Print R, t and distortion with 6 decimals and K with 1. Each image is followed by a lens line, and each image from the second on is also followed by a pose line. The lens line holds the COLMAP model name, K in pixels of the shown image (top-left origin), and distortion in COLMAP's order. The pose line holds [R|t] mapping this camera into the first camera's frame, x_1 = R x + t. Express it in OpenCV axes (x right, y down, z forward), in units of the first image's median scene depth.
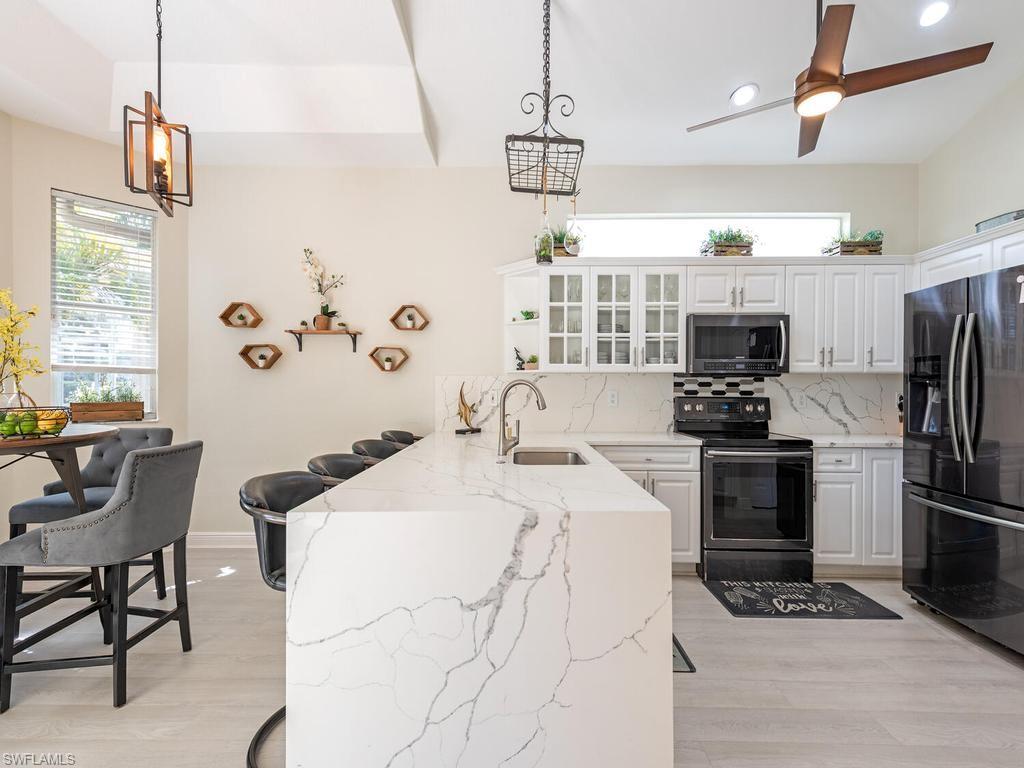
lens RADIAL K [[427.2, 0, 474.5], [0, 427.2, 391.7], [0, 0, 1]] dist [0.006493, -0.000100]
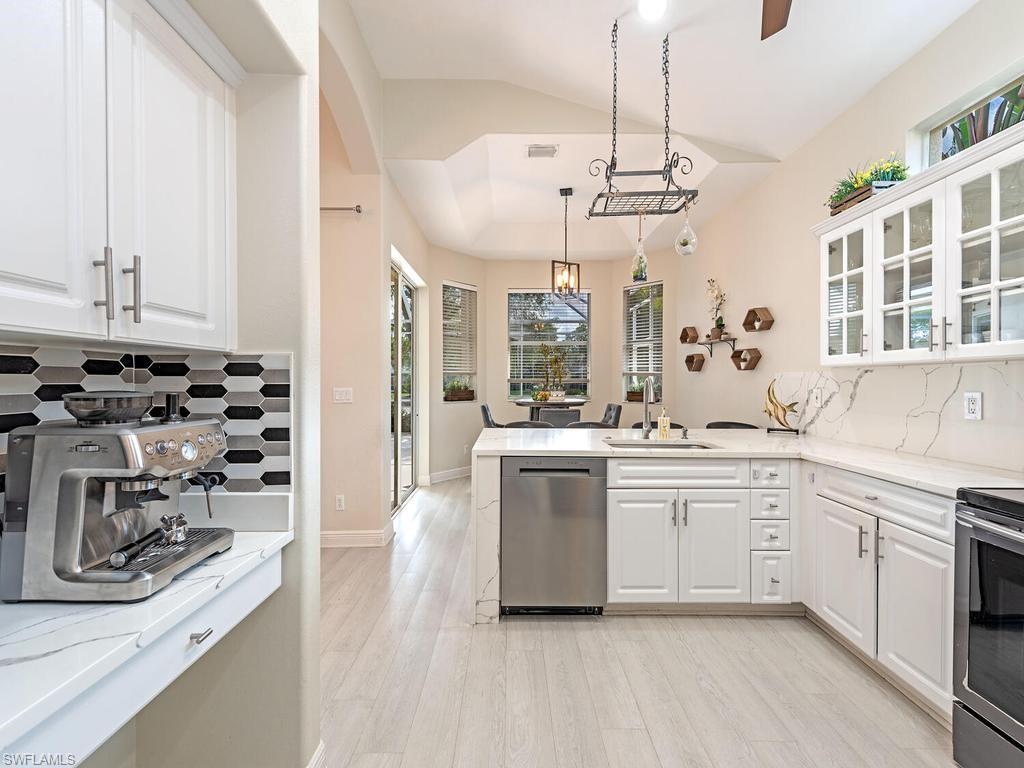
lens RADIAL K [[427.2, 0, 510.8], [0, 427.2, 384.8], [0, 0, 1]] dist [0.006493, -0.000100]
pose [[-0.000687, 0.006880, -0.999976, 0.927574], [-0.004626, 0.999966, 0.006883, -0.013770], [0.999989, 0.004630, -0.000655, 0.395892]]
